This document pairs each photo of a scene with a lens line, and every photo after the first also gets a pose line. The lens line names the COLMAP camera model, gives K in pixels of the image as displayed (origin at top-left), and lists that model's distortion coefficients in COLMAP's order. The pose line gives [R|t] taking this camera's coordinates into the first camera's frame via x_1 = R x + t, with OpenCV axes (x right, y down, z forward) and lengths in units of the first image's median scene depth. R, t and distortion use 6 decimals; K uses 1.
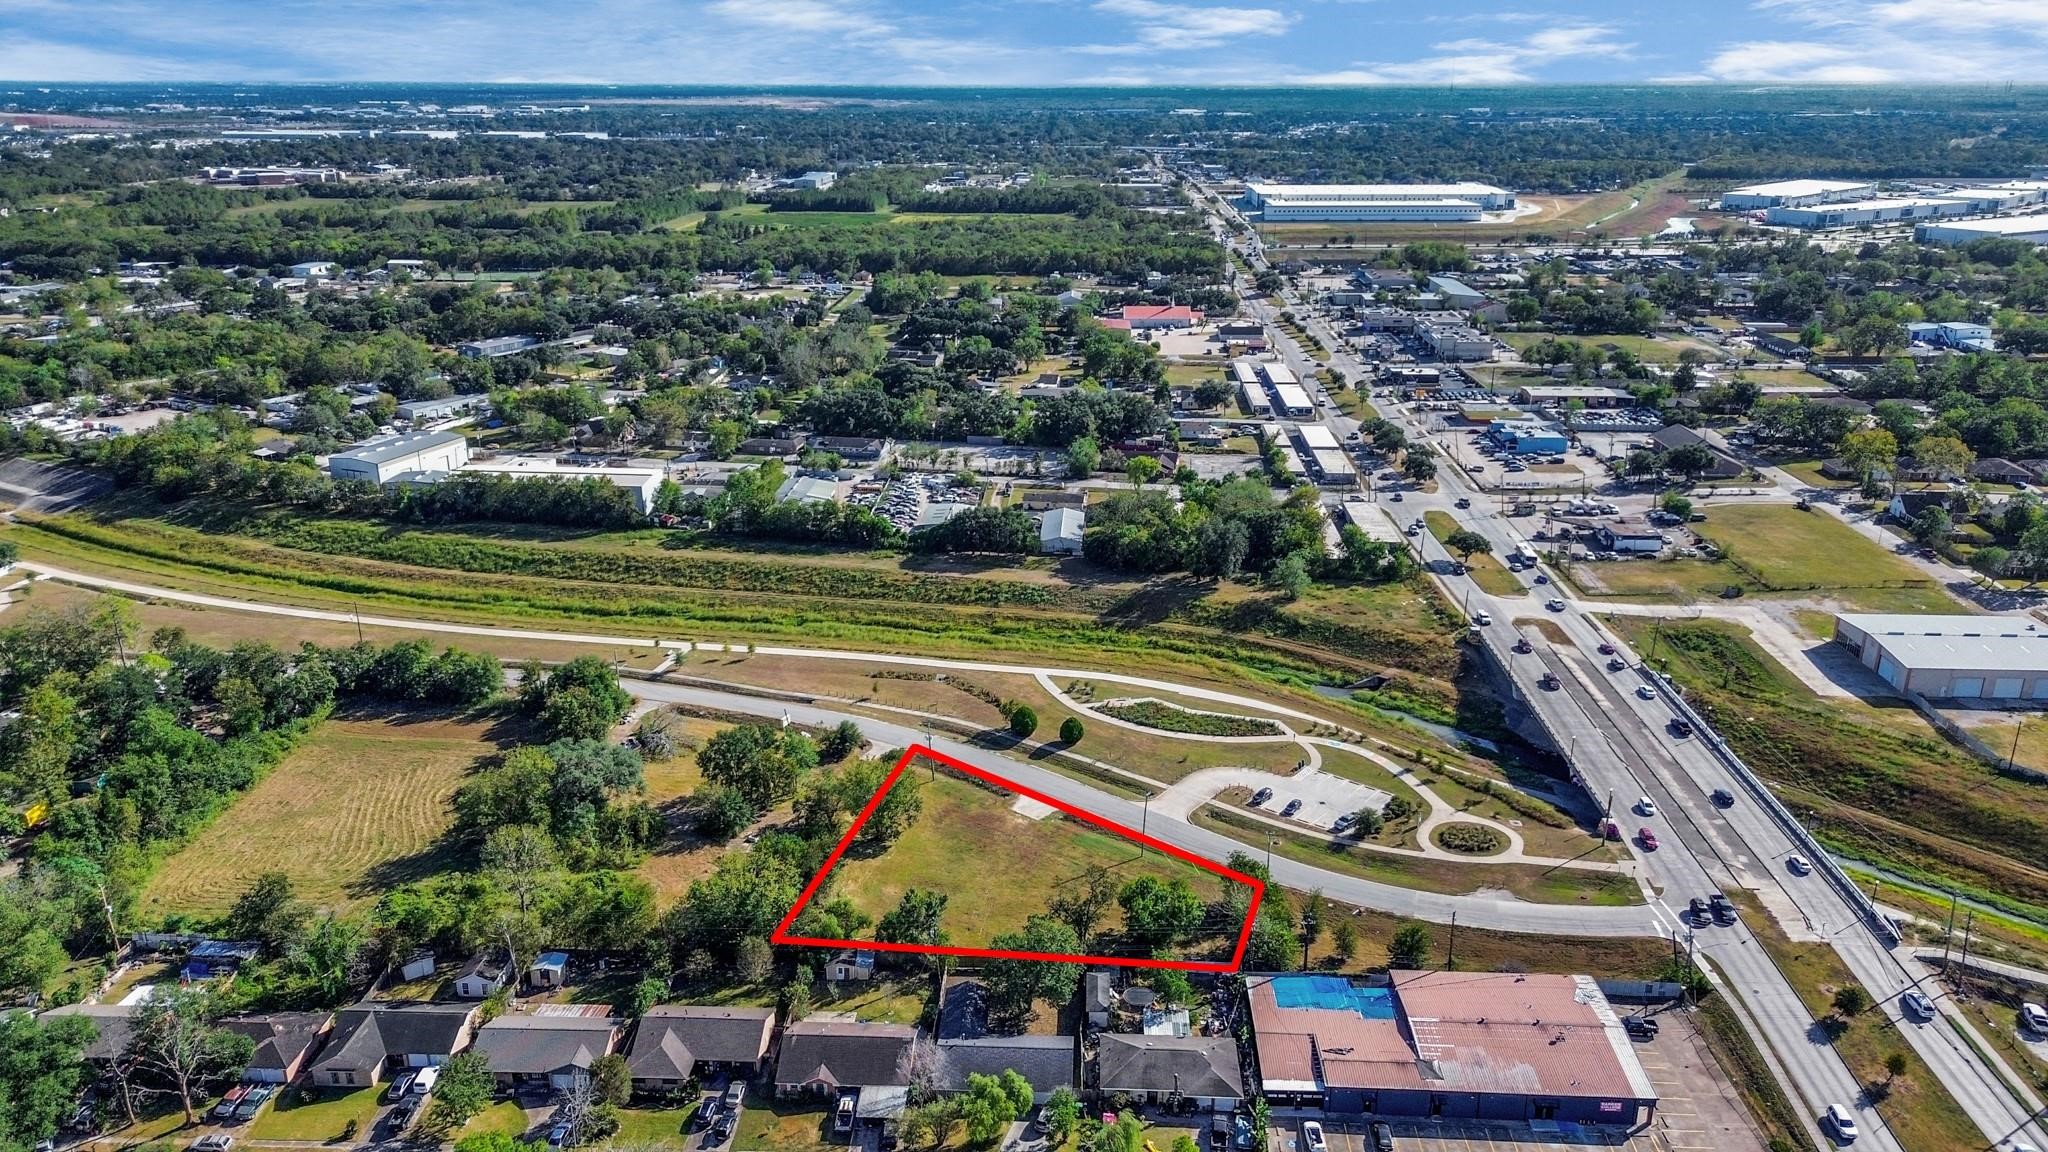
lens RADIAL K [[1446.4, 0, 1027.1], [0, 1446.4, 587.3], [0, 0, 1]] dist [0.077986, -0.080786]
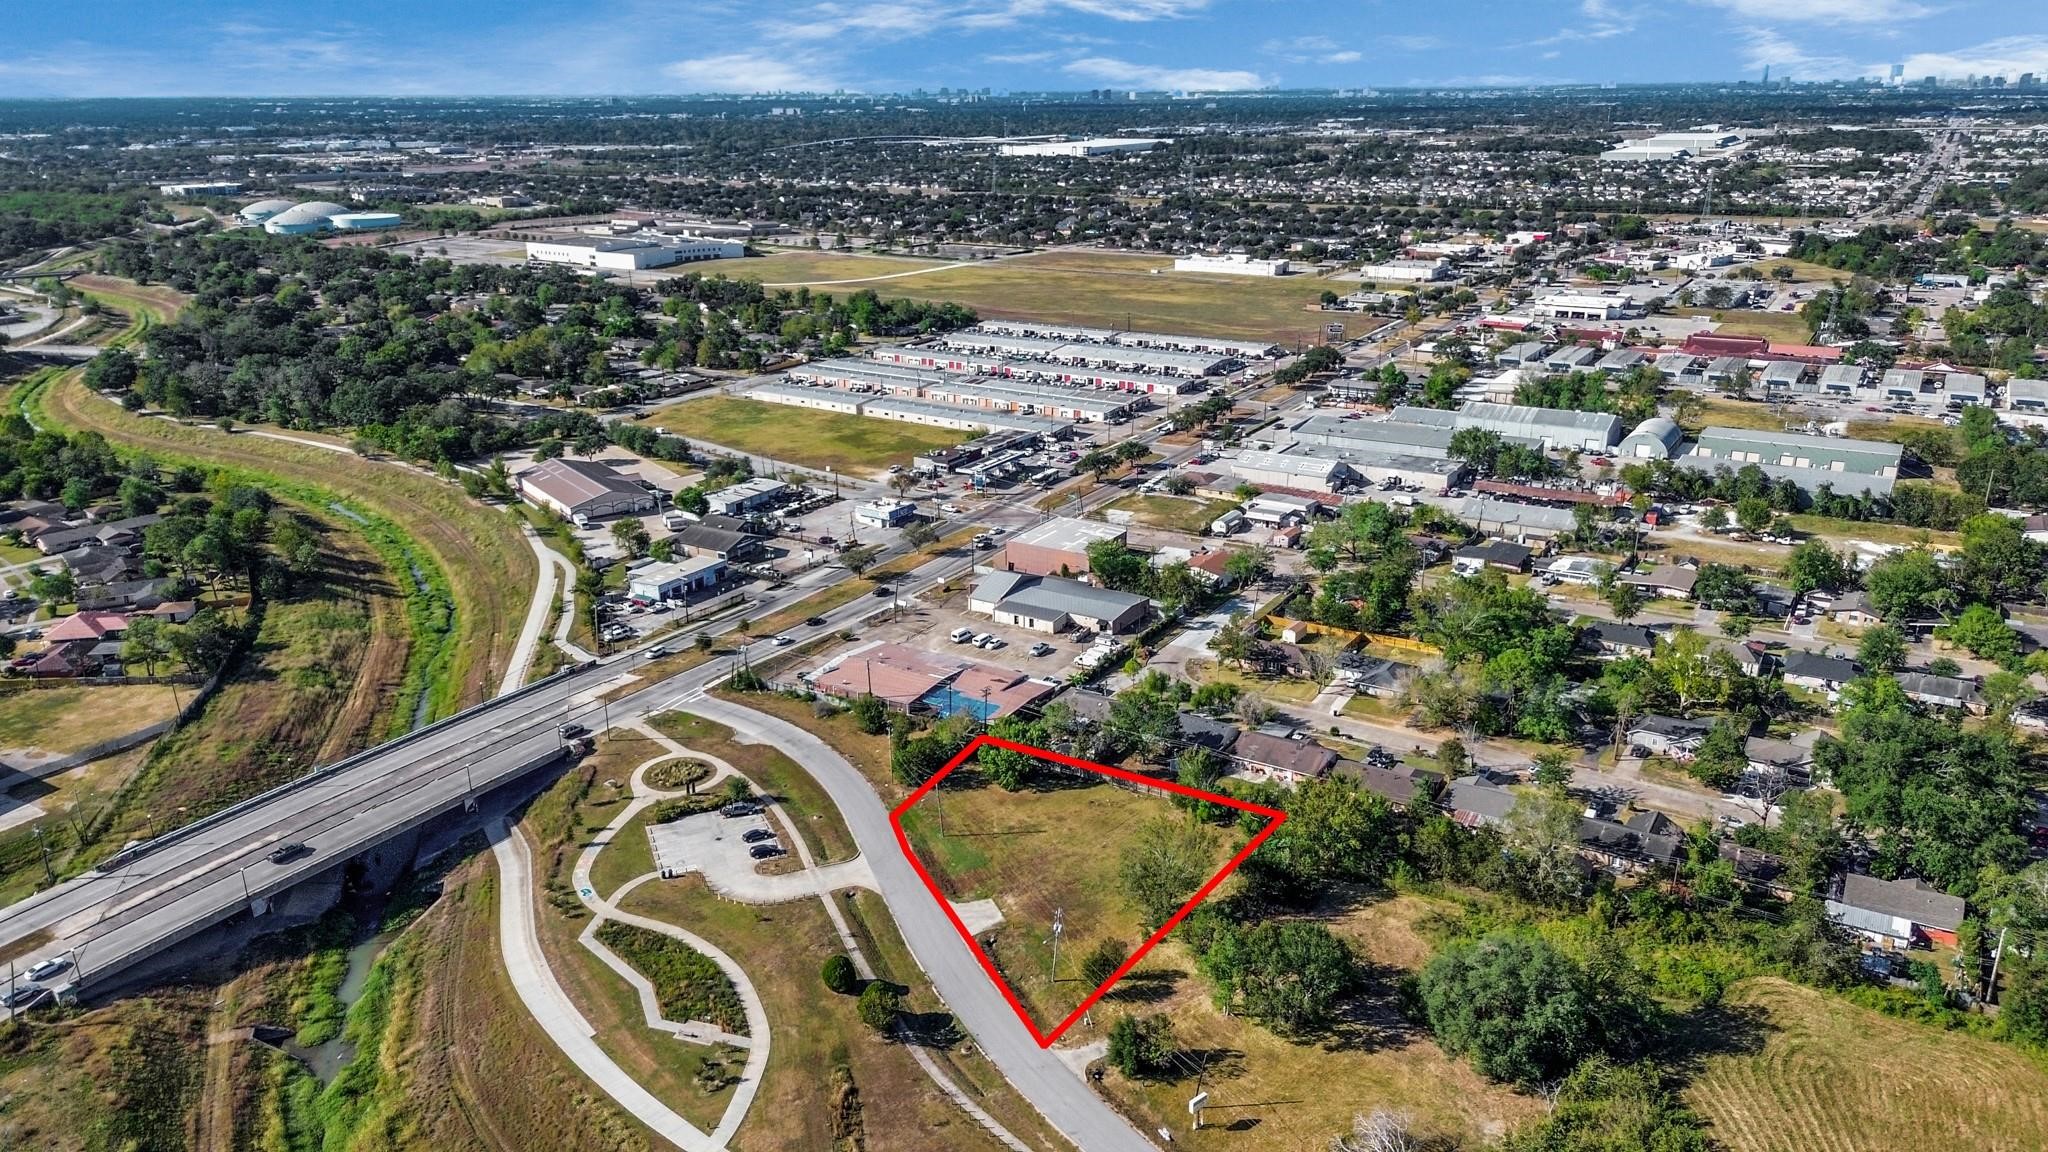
lens RADIAL K [[1446.4, 0, 1027.1], [0, 1446.4, 587.3], [0, 0, 1]] dist [0.077986, -0.080786]
pose [[-0.874399, -0.149257, 0.461681, -0.313342], [0.170558, 0.796238, 0.580443, -0.403209], [-0.454243, 0.586282, -0.670773, 1.155289]]
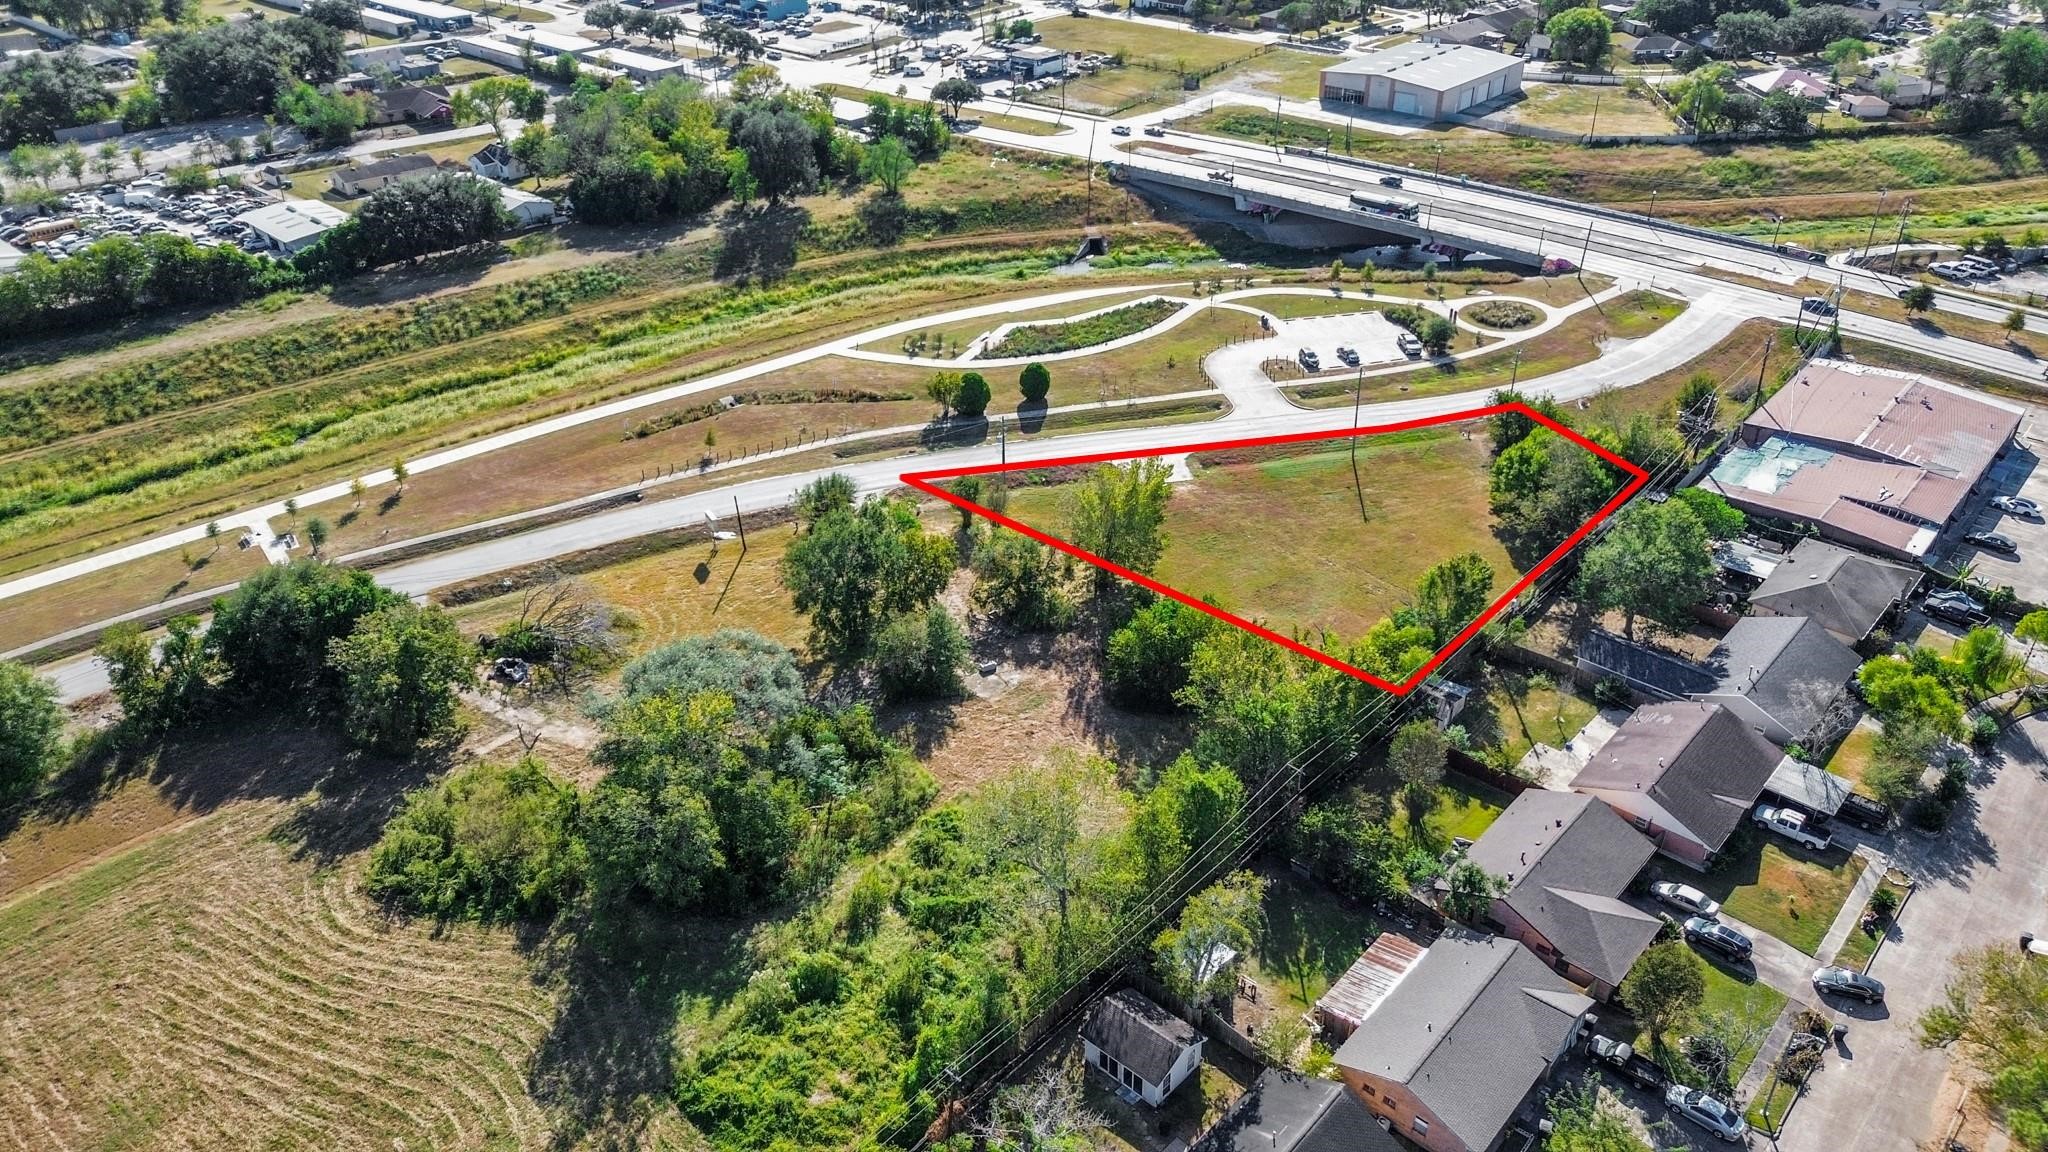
lens RADIAL K [[1446.4, 0, 1027.1], [0, 1446.4, 587.3], [0, 0, 1]] dist [0.077986, -0.080786]
pose [[0.630065, -0.410643, 0.659083, -0.422290], [0.262477, 0.911406, 0.316932, -0.031401], [-0.730838, -0.026694, 0.682029, 0.440882]]
